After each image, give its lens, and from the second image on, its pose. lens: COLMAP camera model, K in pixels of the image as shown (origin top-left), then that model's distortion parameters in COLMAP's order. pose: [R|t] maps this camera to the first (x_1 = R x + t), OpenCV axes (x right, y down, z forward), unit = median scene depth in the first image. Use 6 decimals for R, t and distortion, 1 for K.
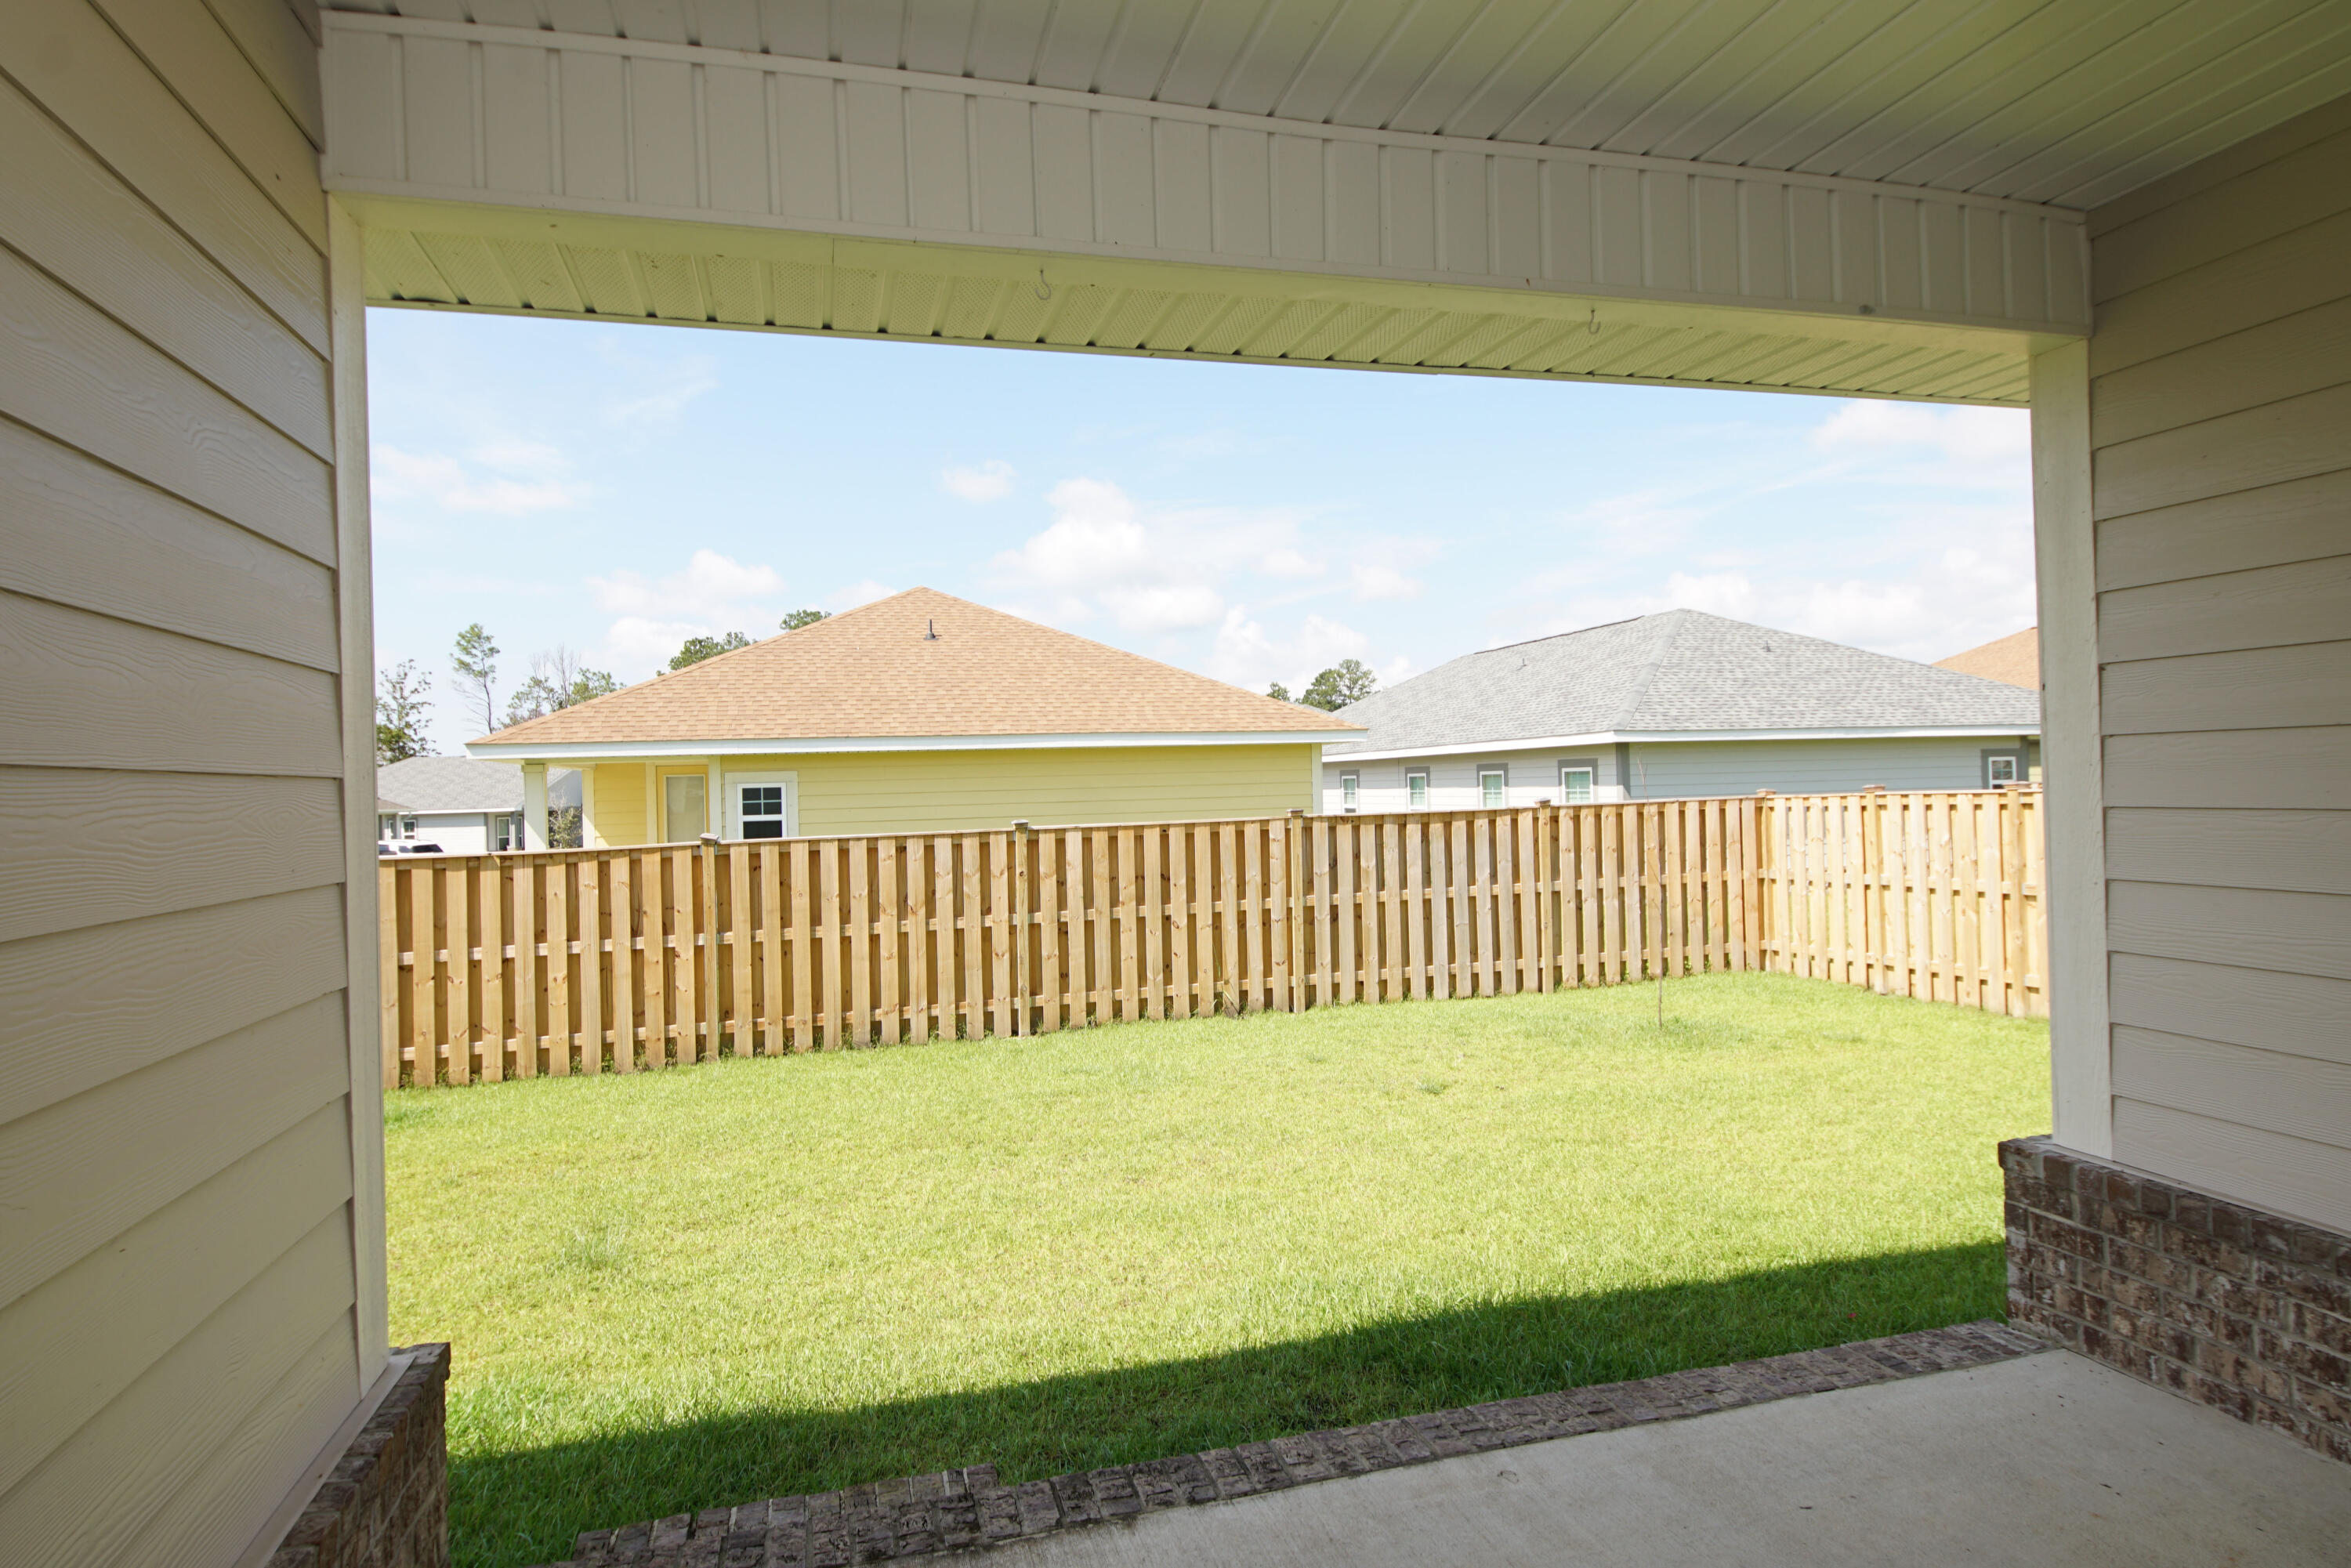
lens RADIAL K [[1264.4, 0, 1167.4], [0, 1264.4, 785.1], [0, 0, 1]] dist [0.022013, -0.015812]
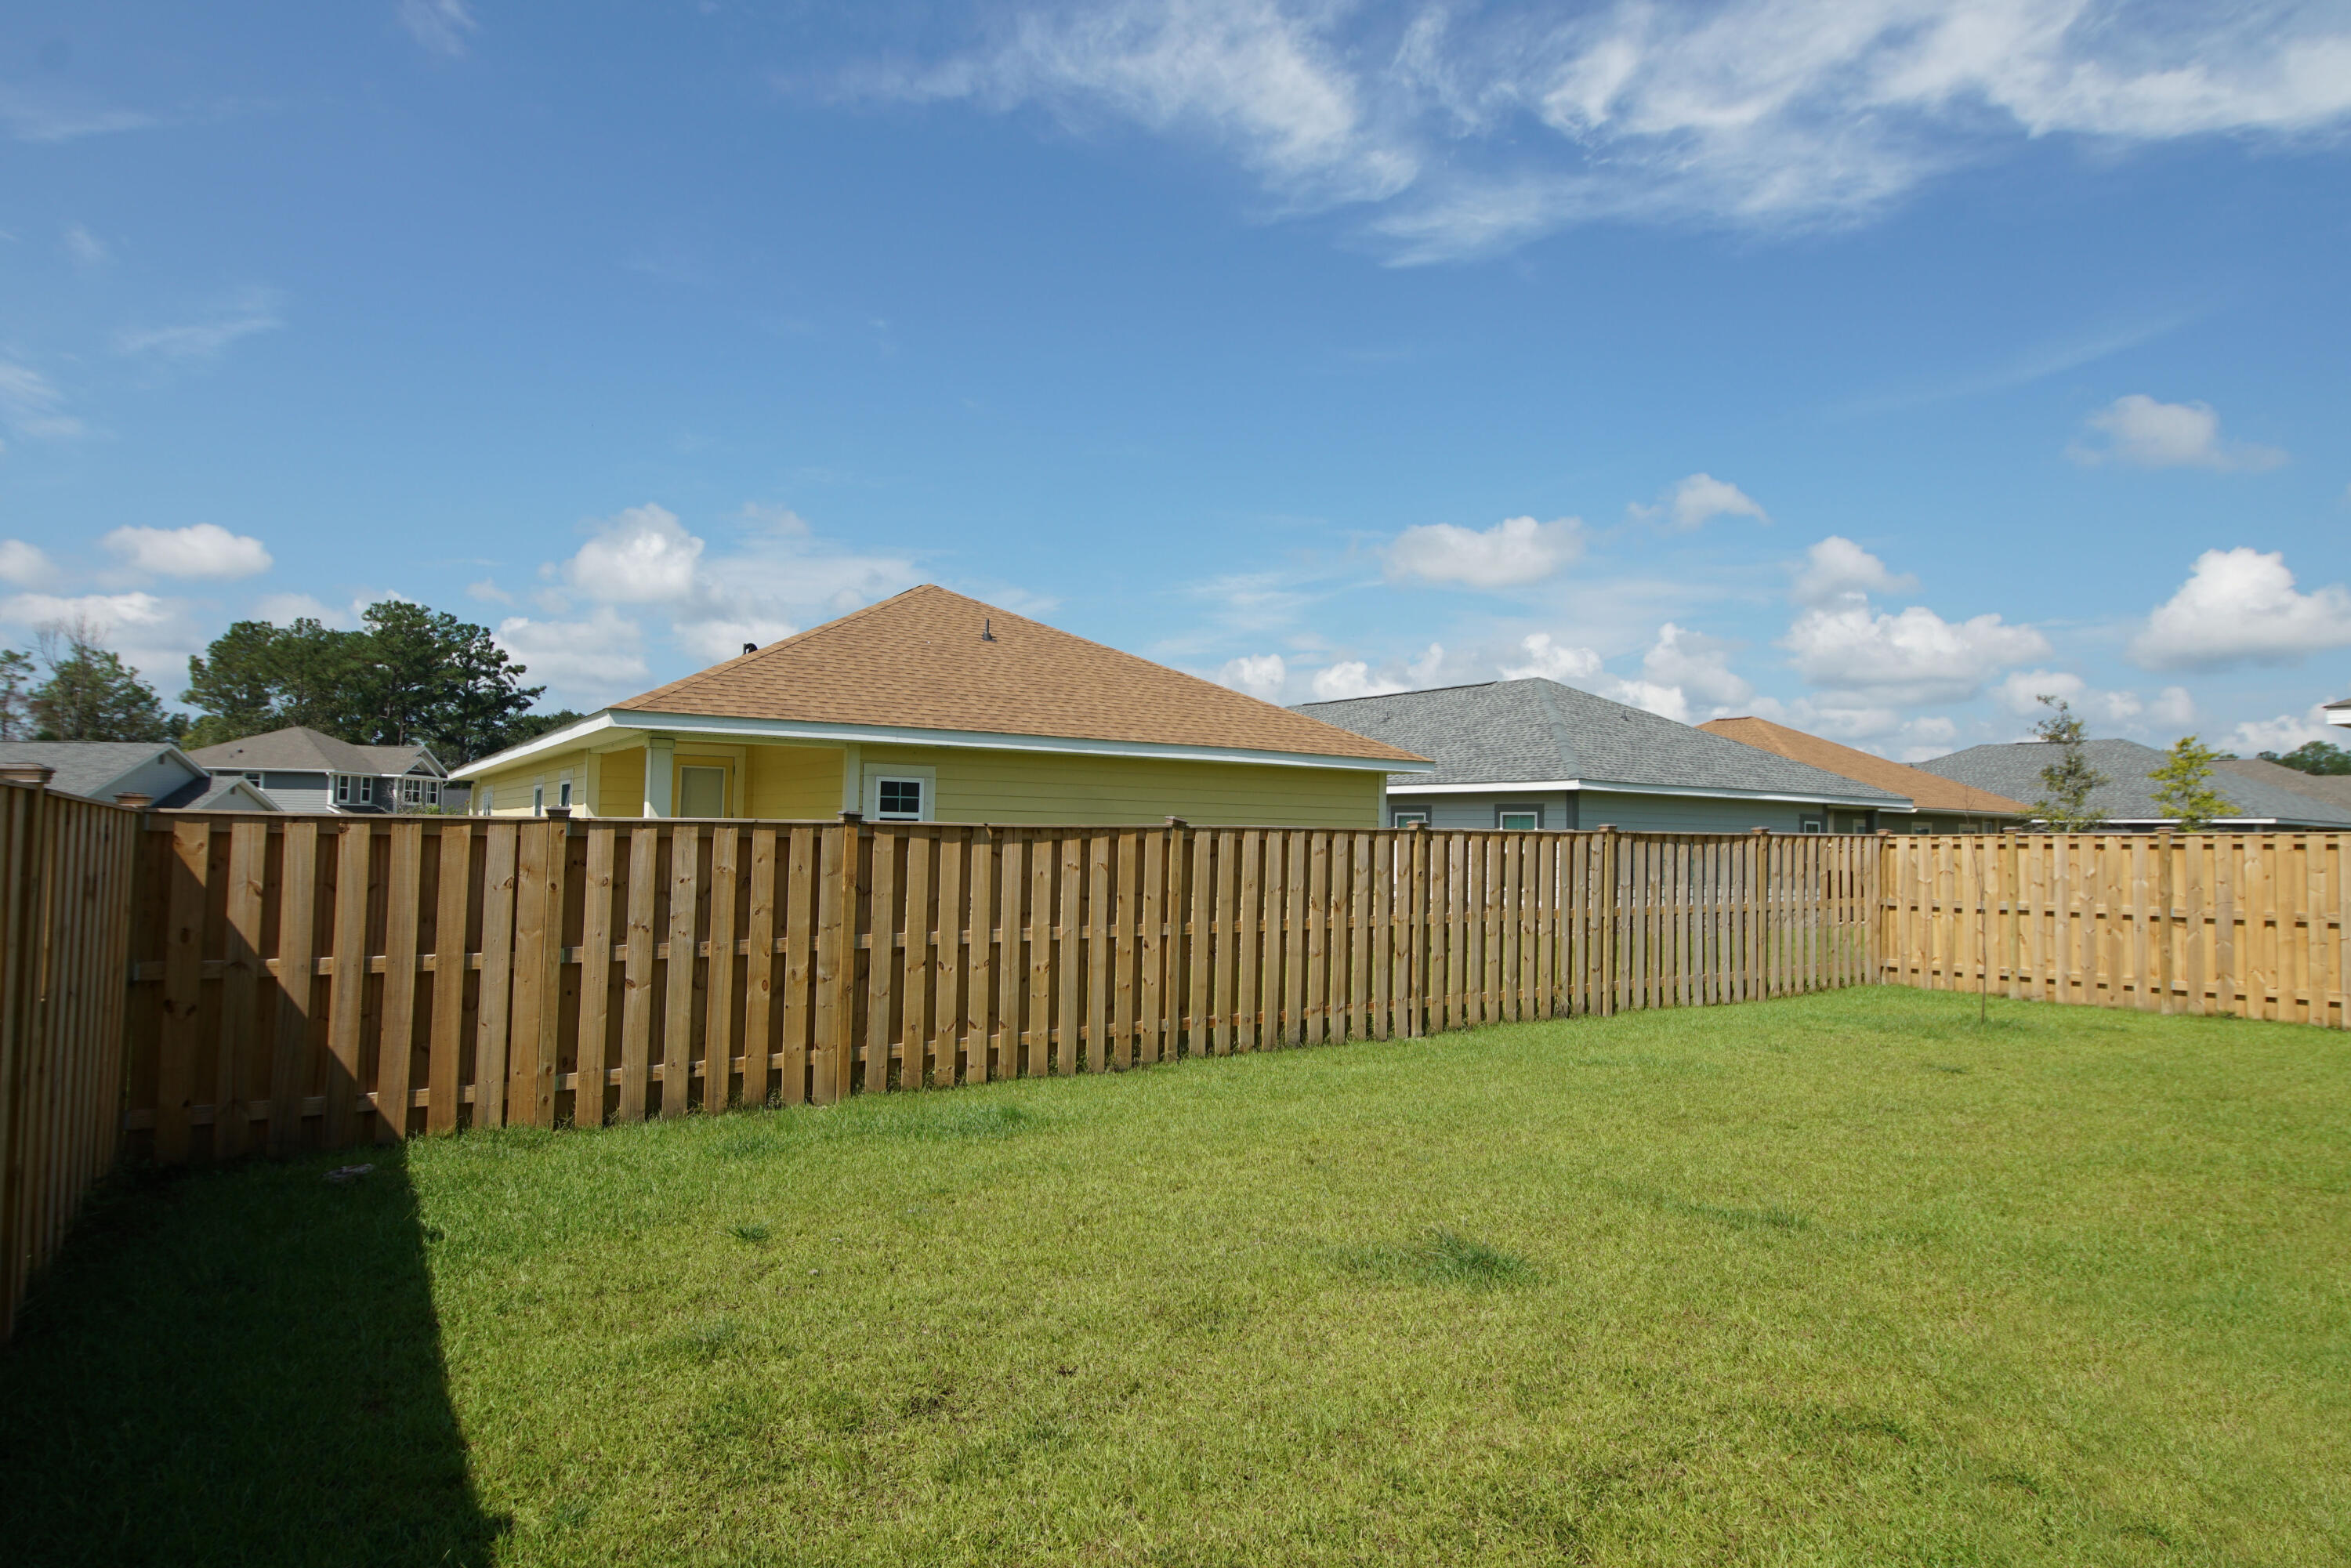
lens RADIAL K [[1264.4, 0, 1174.9], [0, 1264.4, 780.9], [0, 0, 1]] dist [0.022013, -0.015812]
pose [[0.948300, 0.059009, 0.311842, -0.648098], [-0.045828, 0.997725, -0.049438, 0.057955], [-0.314050, 0.032591, 0.948847, 0.109415]]
